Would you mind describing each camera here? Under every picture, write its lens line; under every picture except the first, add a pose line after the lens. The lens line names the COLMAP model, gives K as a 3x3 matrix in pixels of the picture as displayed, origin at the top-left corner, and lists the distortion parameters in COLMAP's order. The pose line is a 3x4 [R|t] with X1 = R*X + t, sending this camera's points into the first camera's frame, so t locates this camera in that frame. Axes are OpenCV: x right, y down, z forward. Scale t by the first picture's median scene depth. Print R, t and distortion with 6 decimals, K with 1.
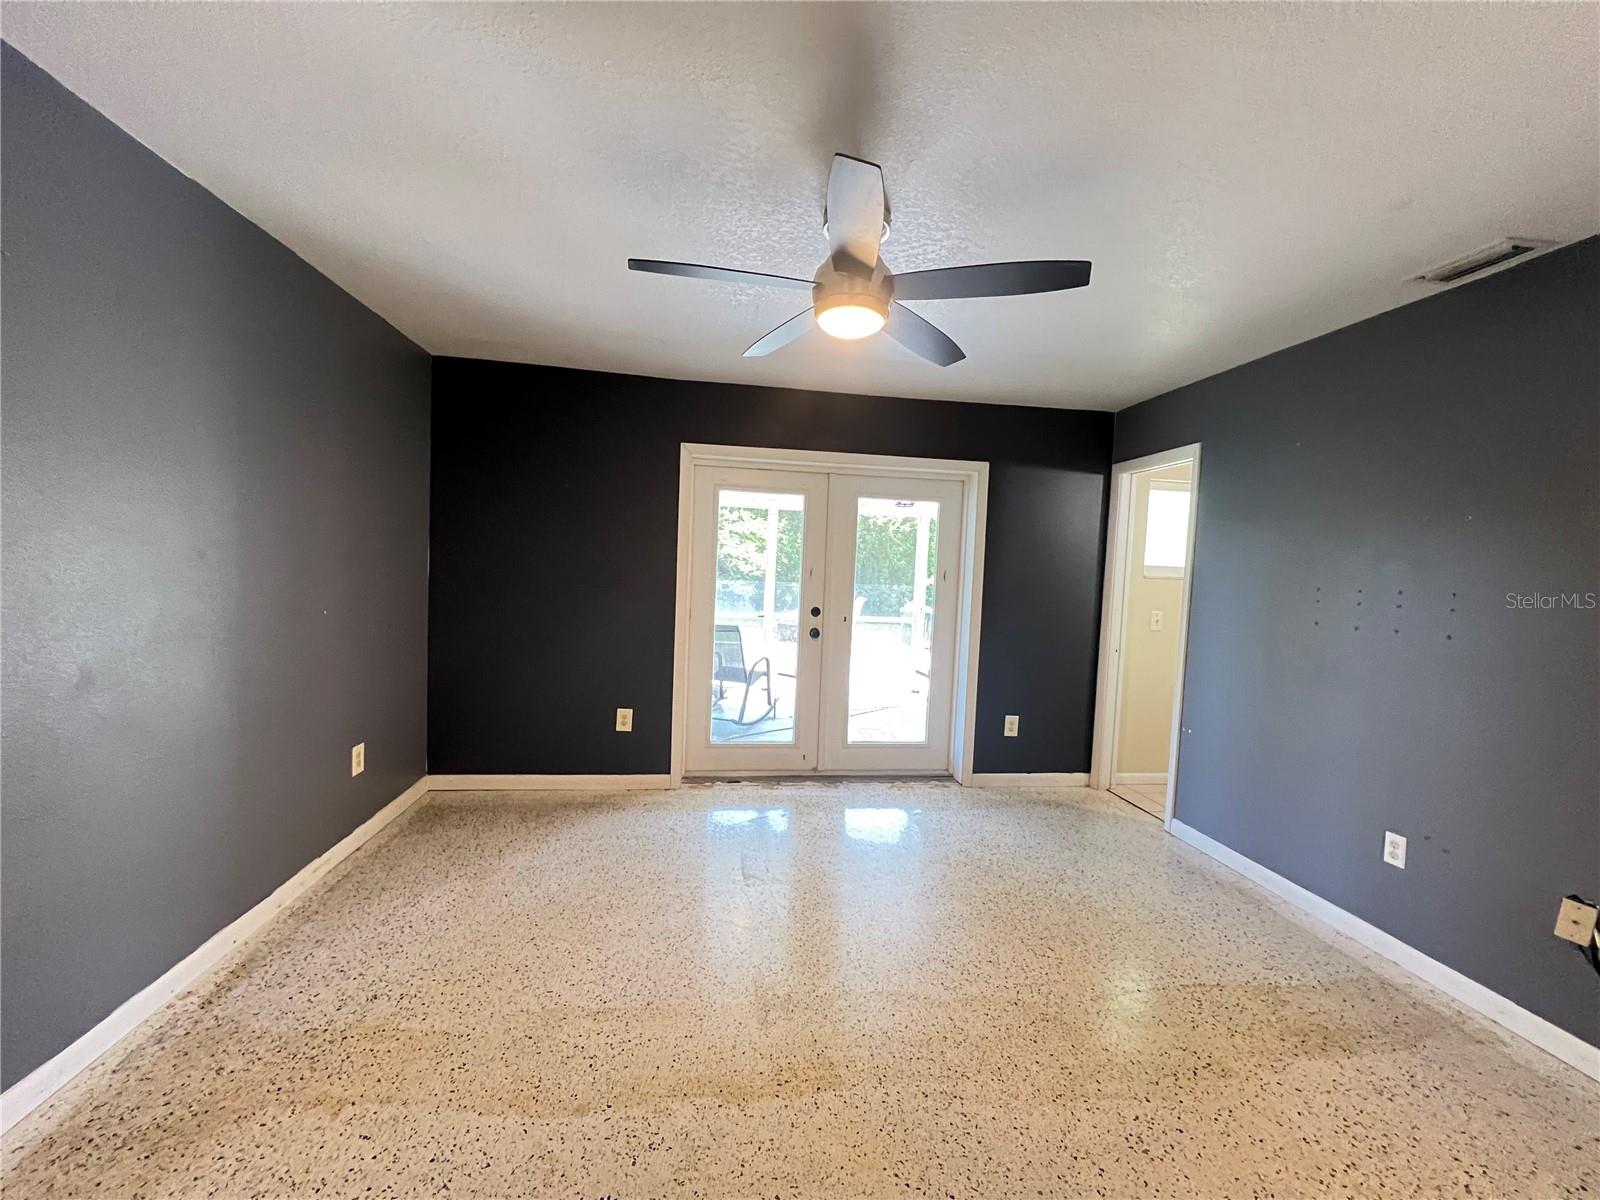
lens RADIAL K [[640.2, 0, 798.5], [0, 640.2, 601.8], [0, 0, 1]] dist [0.001866, 0.000362]
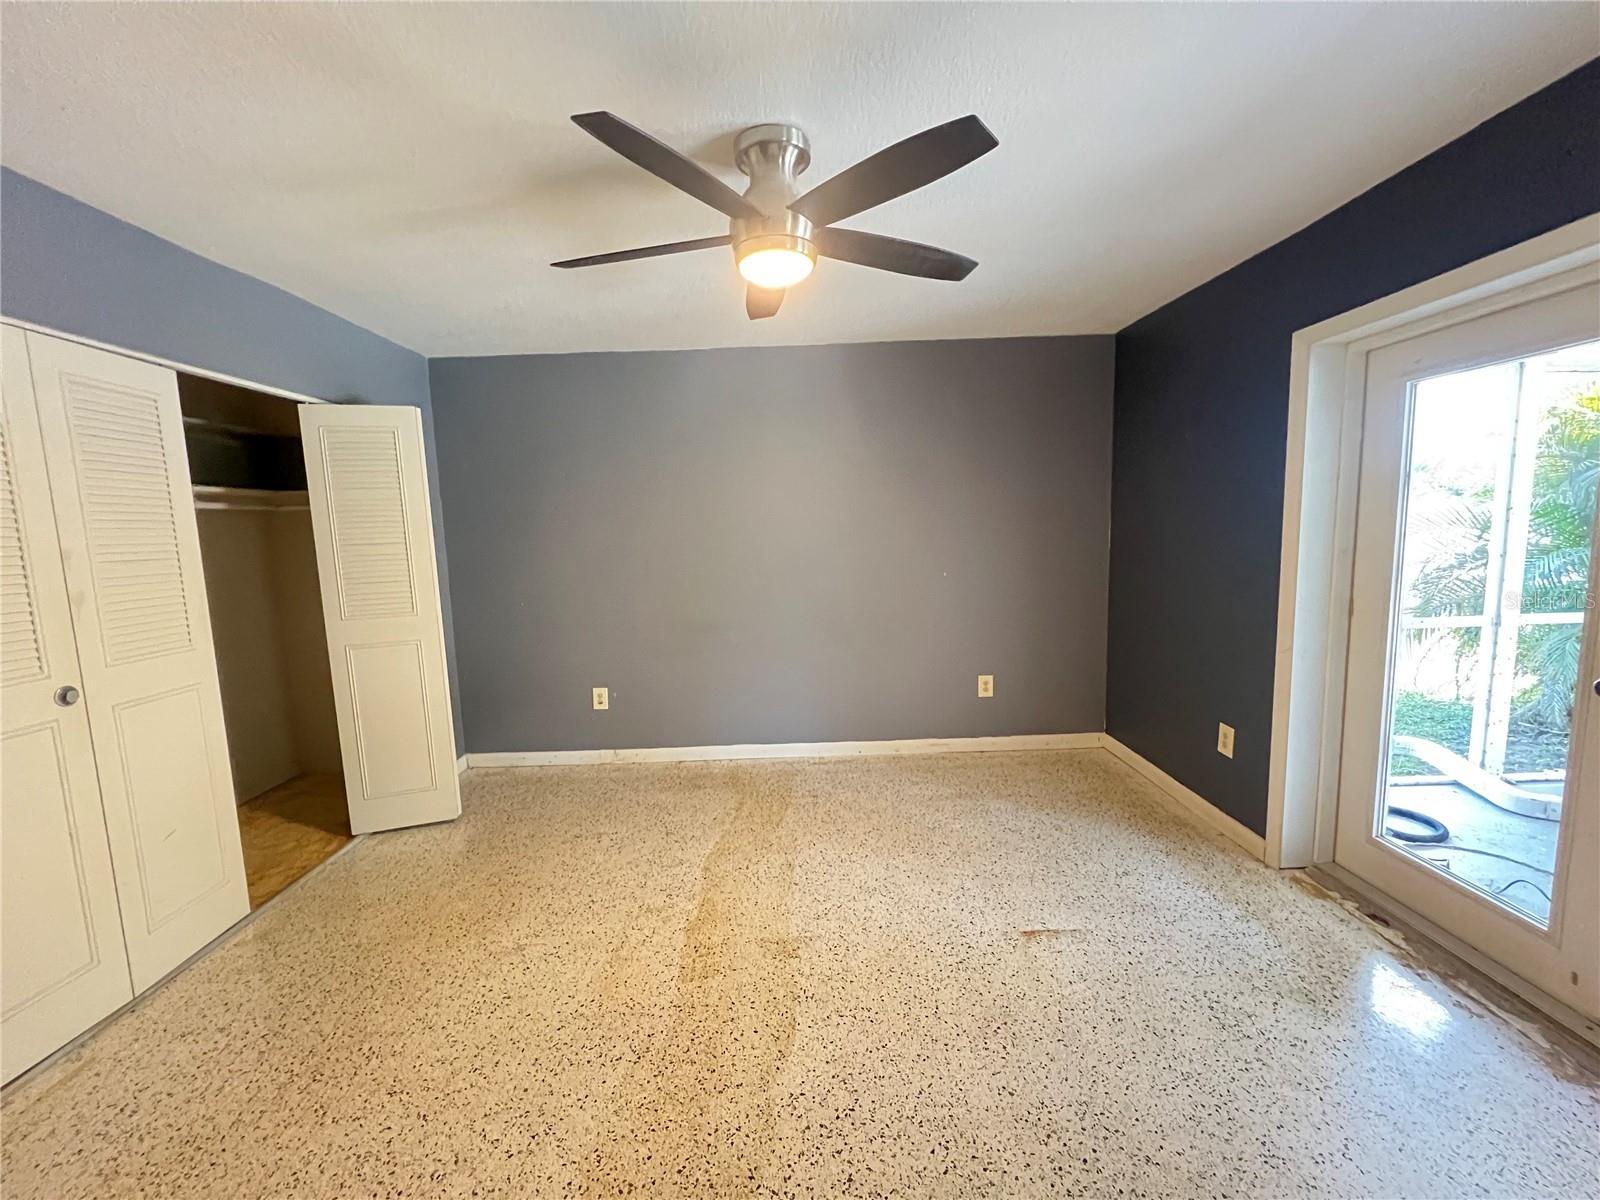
lens RADIAL K [[640.2, 0, 798.5], [0, 640.2, 601.8], [0, 0, 1]] dist [0.001866, 0.000362]
pose [[-0.137669, 0.077605, -0.987433, 0.880566], [-0.028783, 0.996191, 0.082306, -0.038352], [0.990060, 0.039752, -0.134911, 1.026003]]
